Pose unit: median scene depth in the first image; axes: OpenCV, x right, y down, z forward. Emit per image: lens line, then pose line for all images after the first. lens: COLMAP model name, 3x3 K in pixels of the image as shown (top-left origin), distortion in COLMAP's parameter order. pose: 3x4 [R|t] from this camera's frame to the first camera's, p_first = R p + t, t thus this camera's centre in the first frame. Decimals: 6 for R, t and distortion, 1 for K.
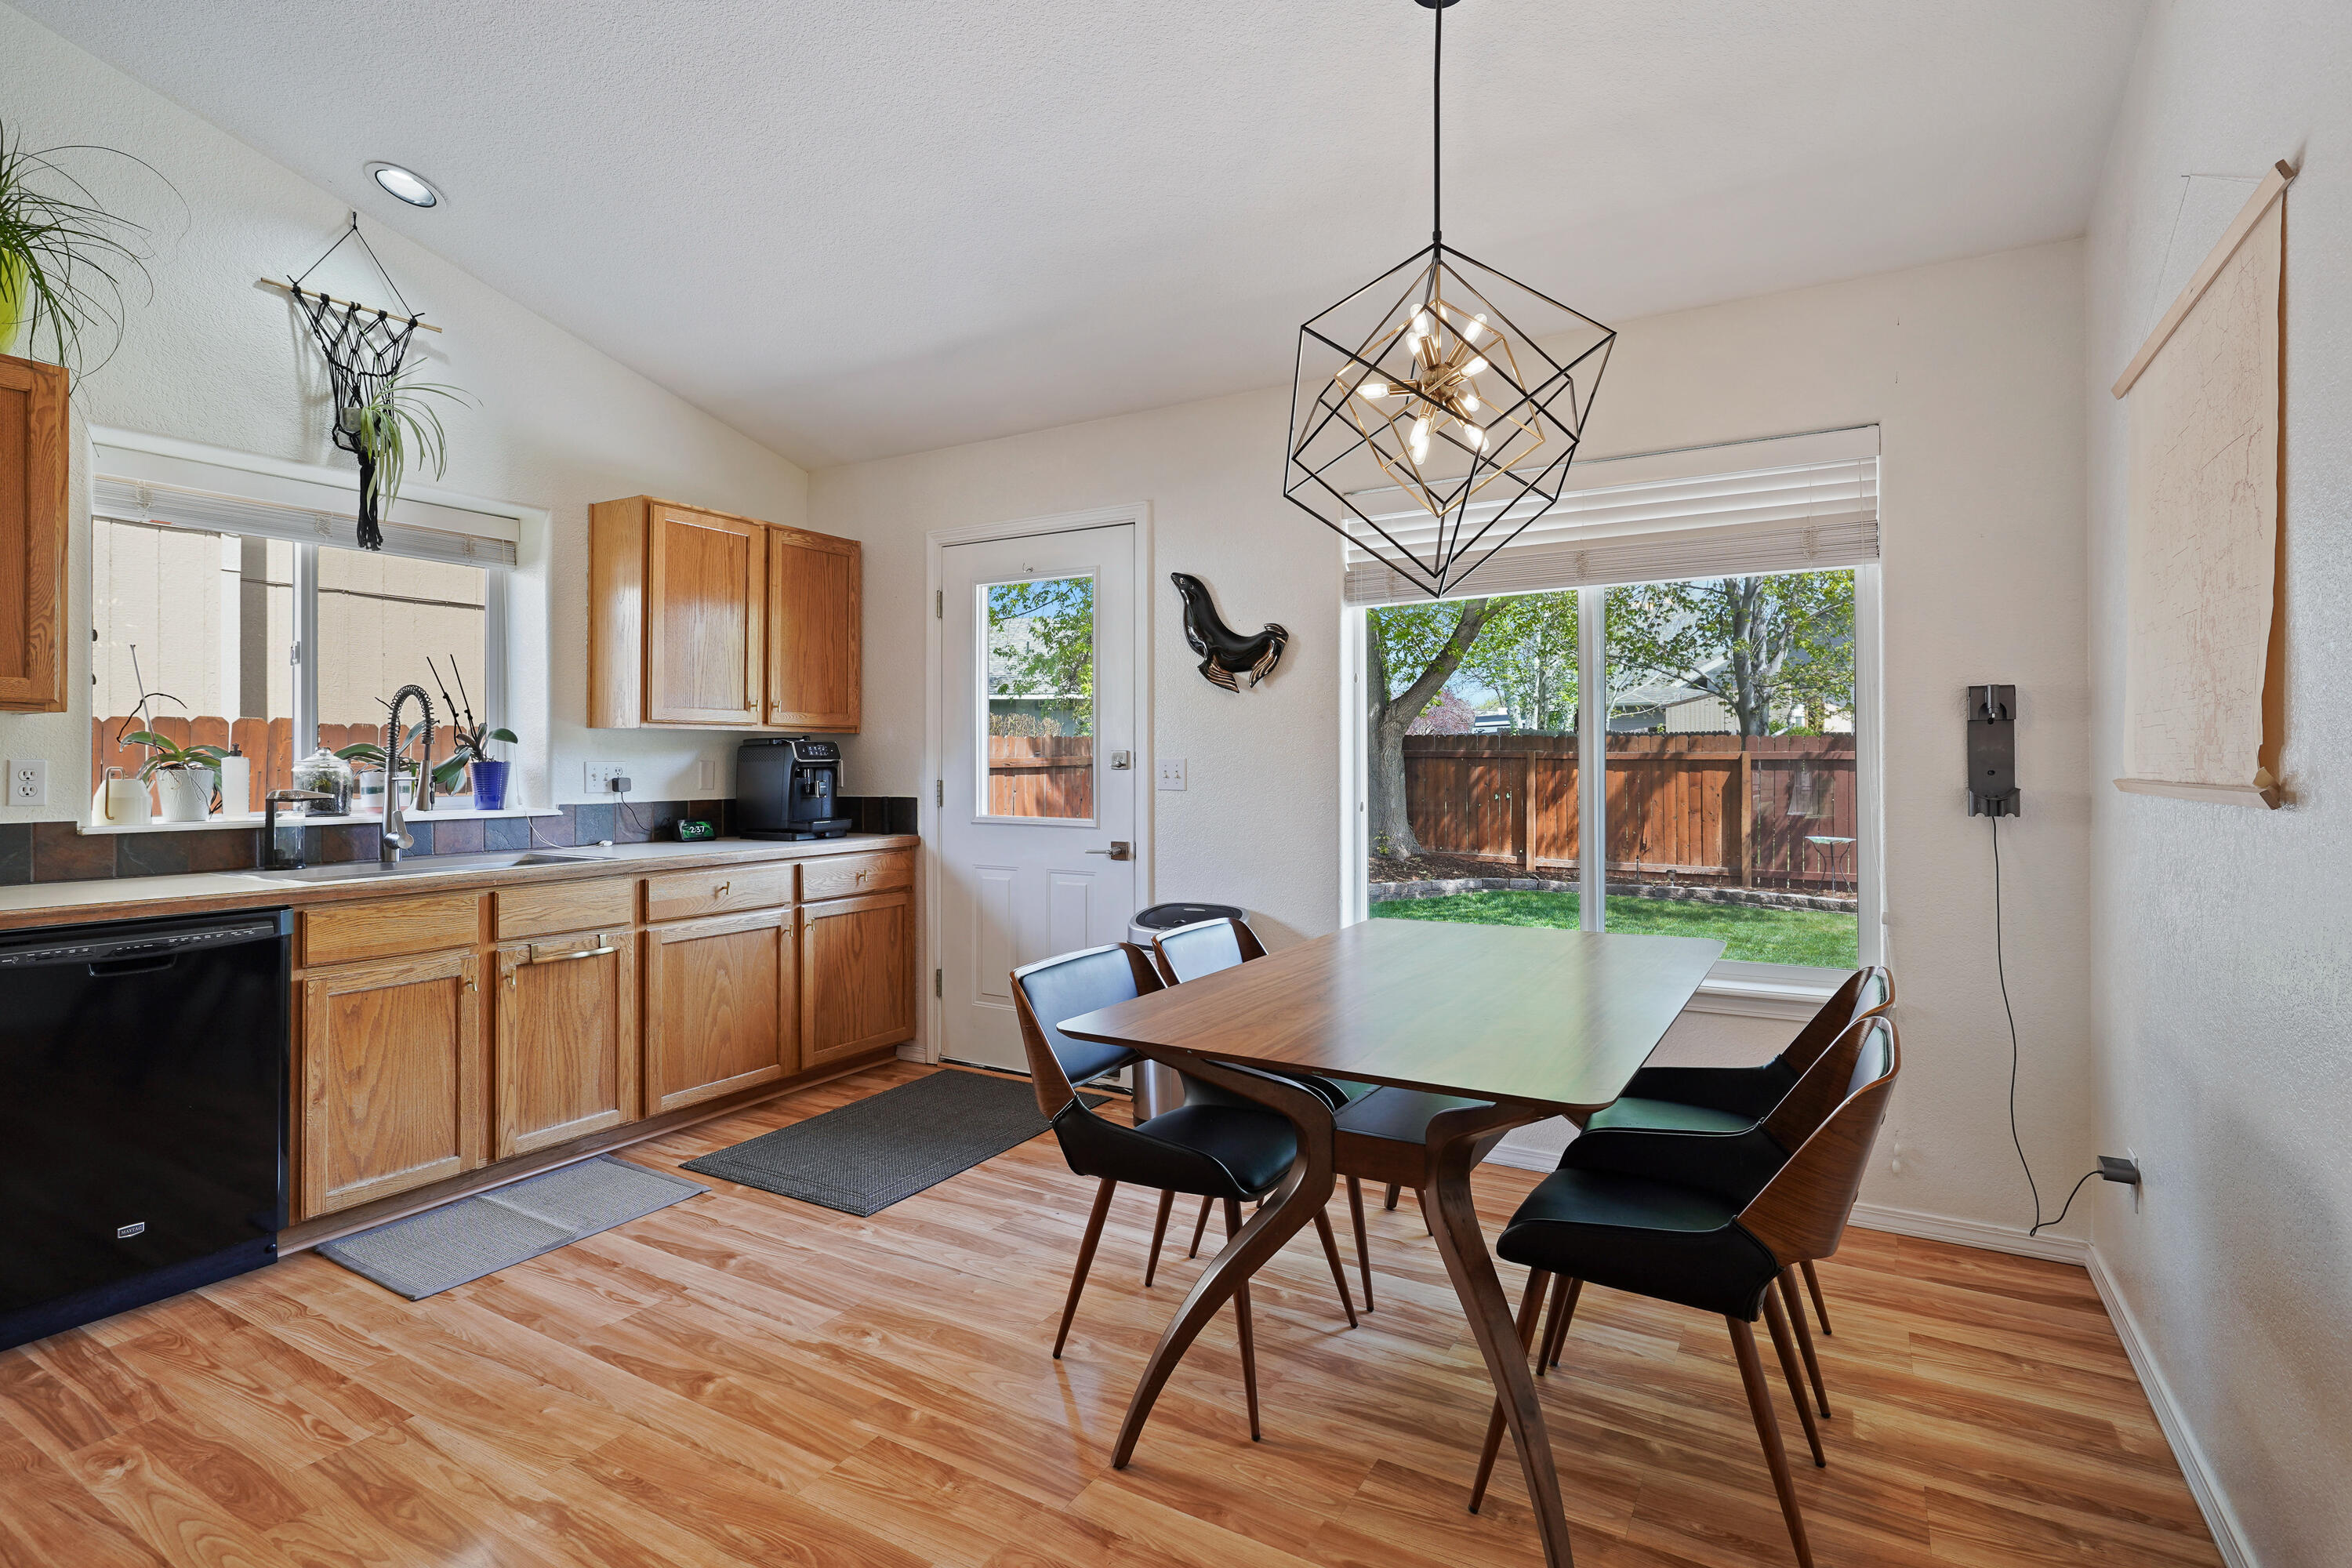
lens RADIAL K [[1137.9, 0, 1173.3], [0, 1137.9, 781.4], [0, 0, 1]] dist [0.001345, 0.000914]
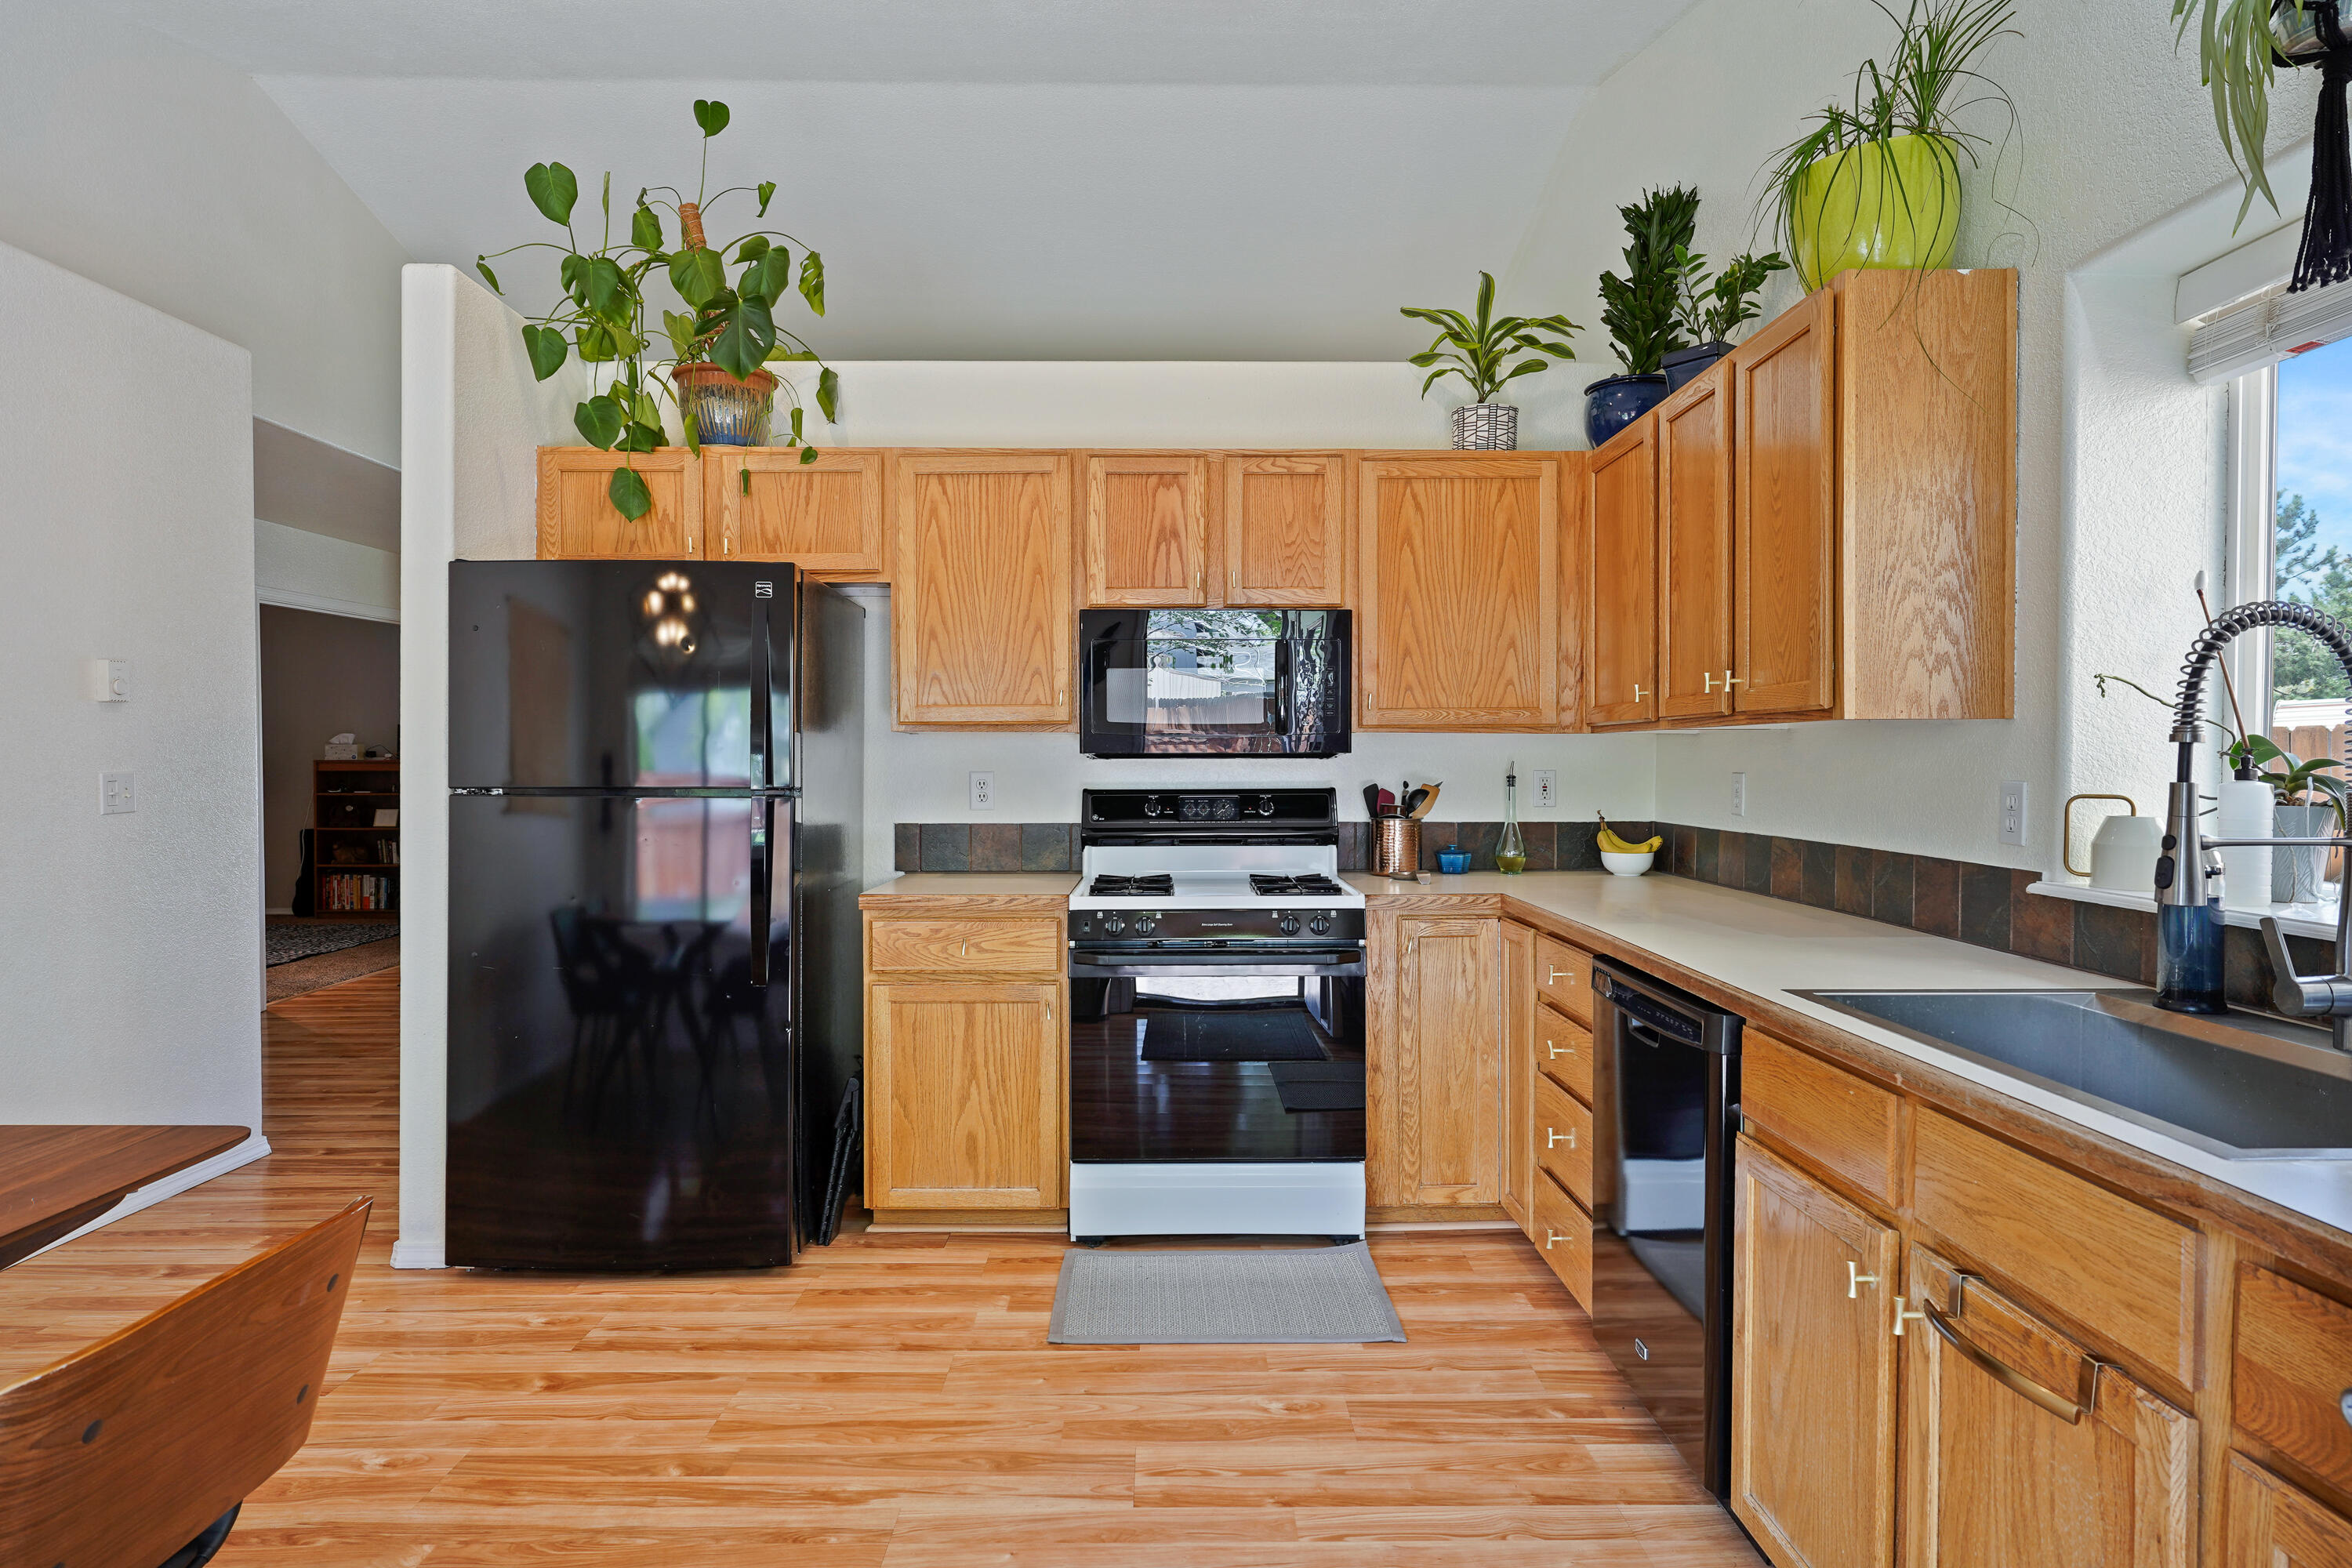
lens RADIAL K [[1301.1, 0, 1176.0], [0, 1301.1, 784.0], [0, 0, 1]] dist [-0.003470, 0.005908]
pose [[-0.855309, 0.010346, -0.518015, -0.166718], [-0.008472, 0.999388, 0.033950, -0.052513], [0.518049, 0.033426, -0.854698, 1.887196]]
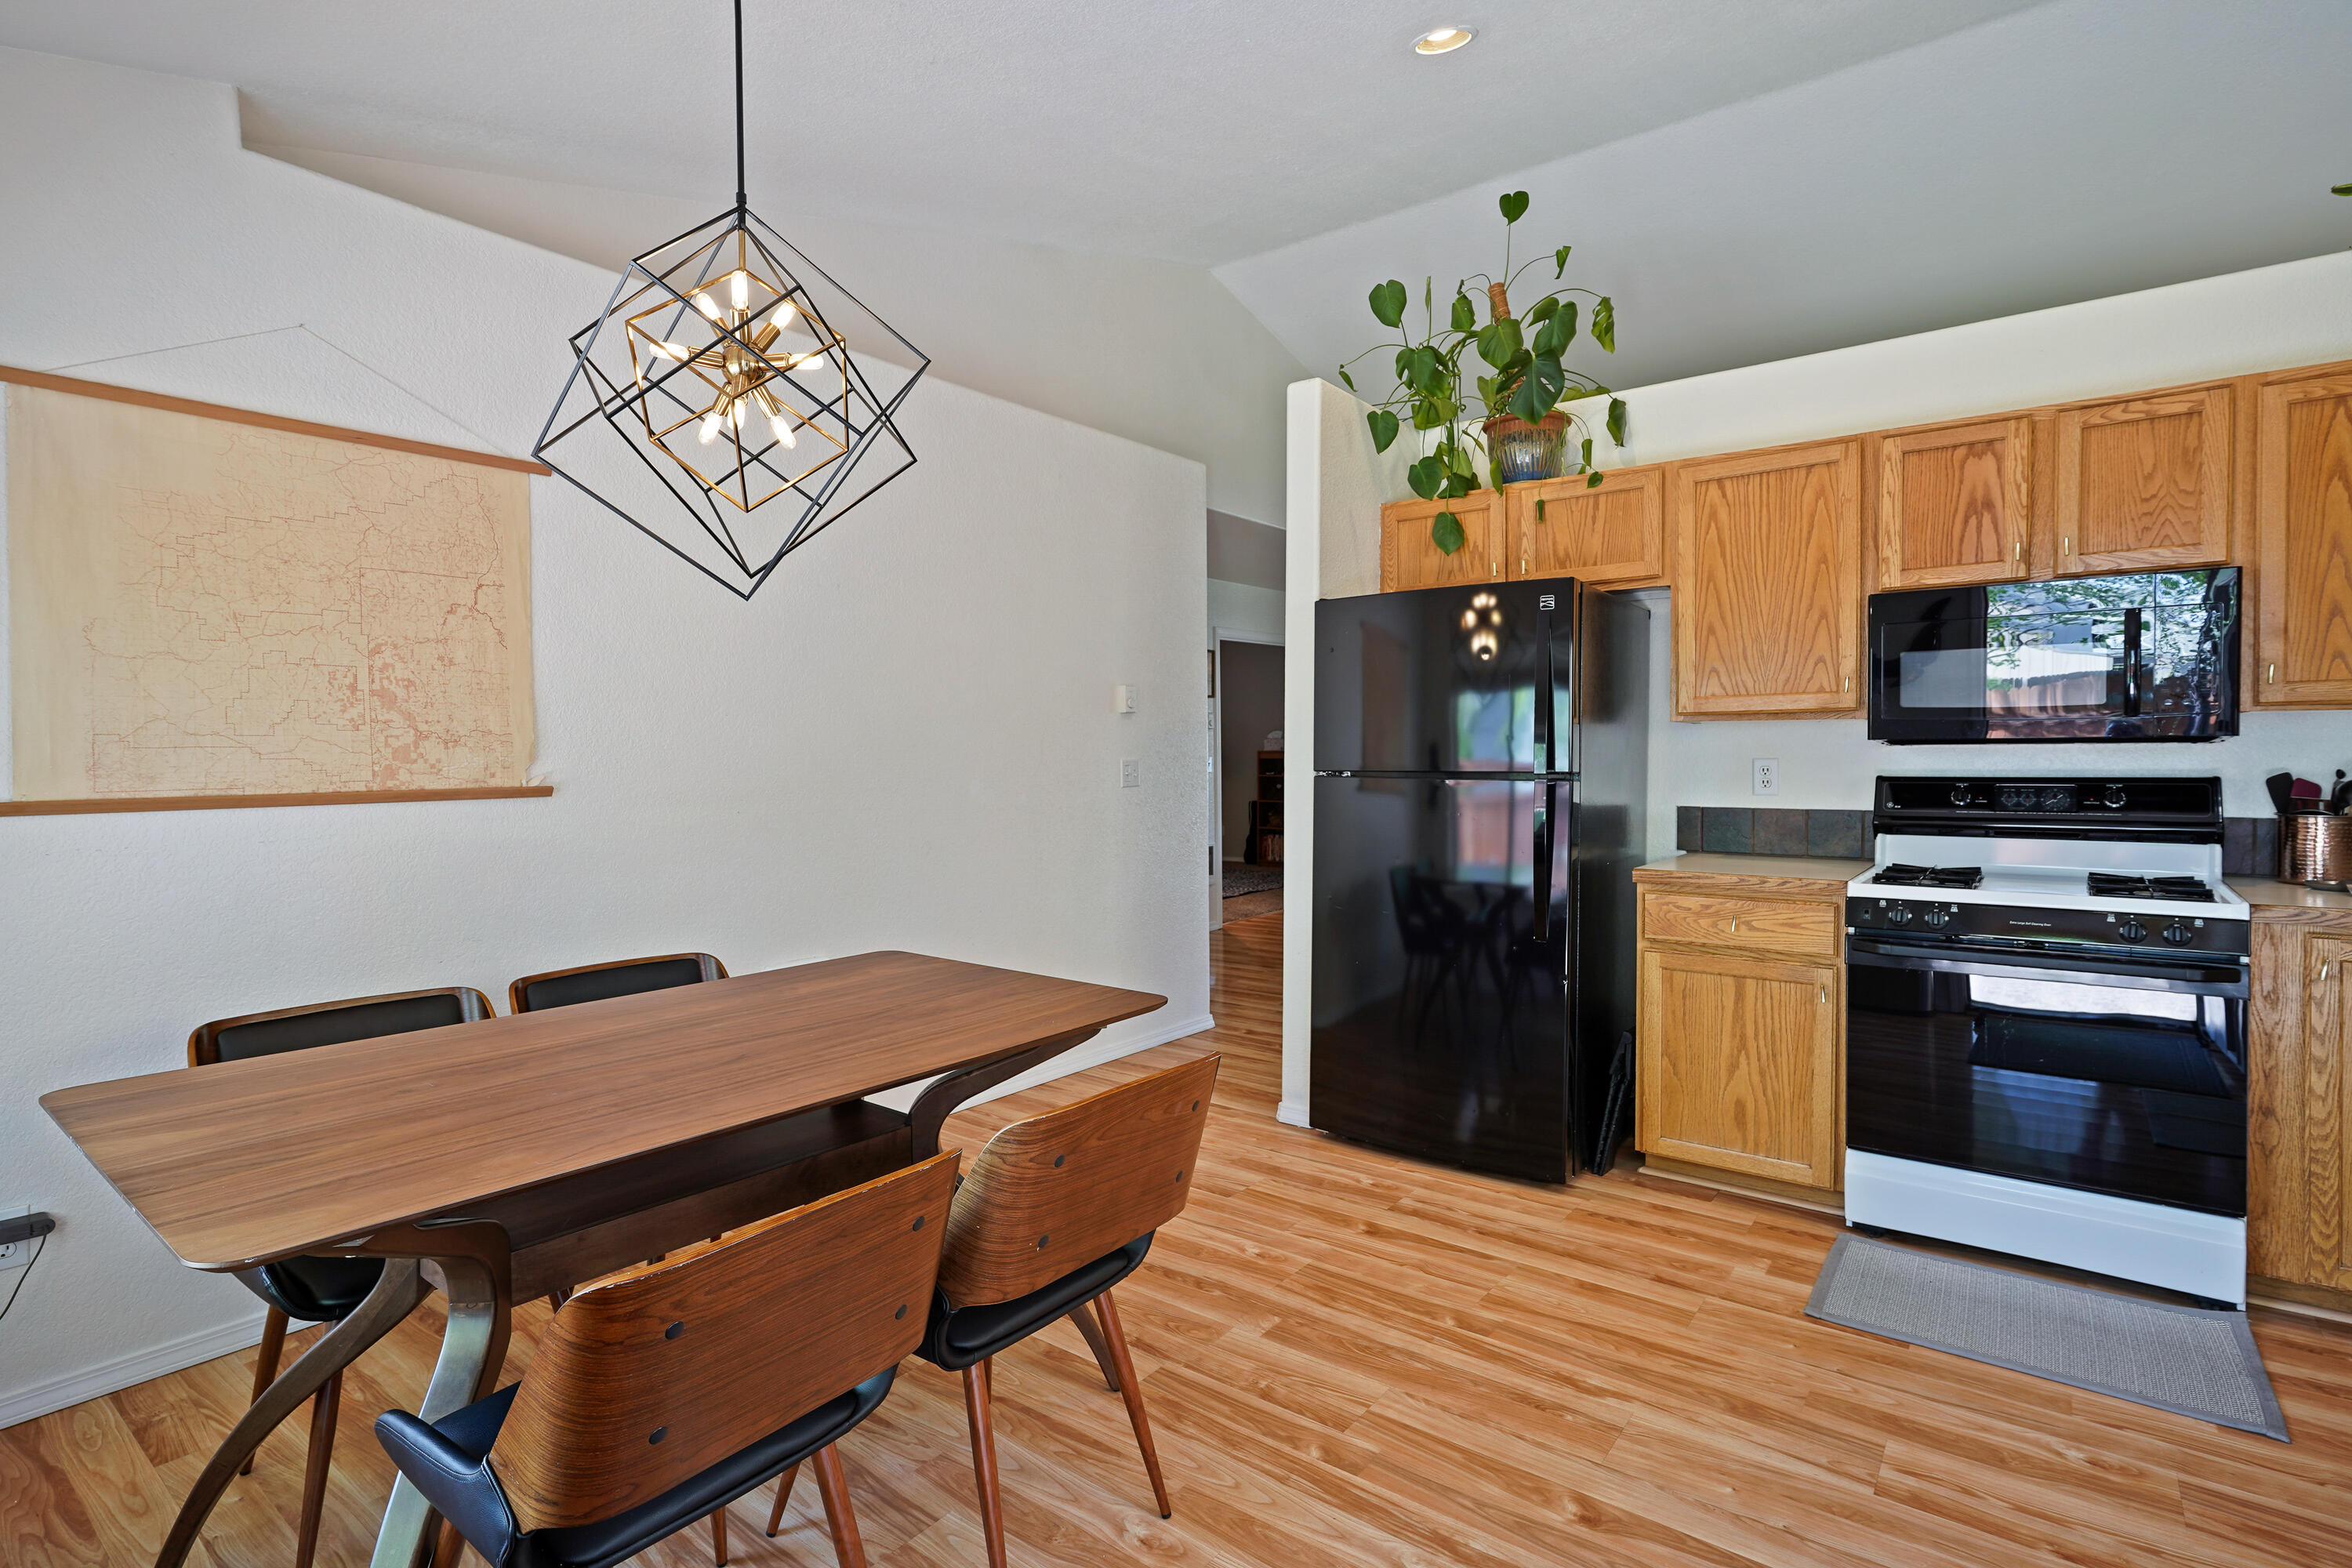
lens RADIAL K [[1147.1, 0, 1177.6], [0, 1147.1, 780.4], [0, 0, 1]] dist [-0.011136, 0.009168]
pose [[-0.992629, 0.003698, 0.121136, -0.230578], [0.008964, 0.999037, 0.042959, -0.053068], [-0.120860, 0.043728, -0.991706, 1.948621]]
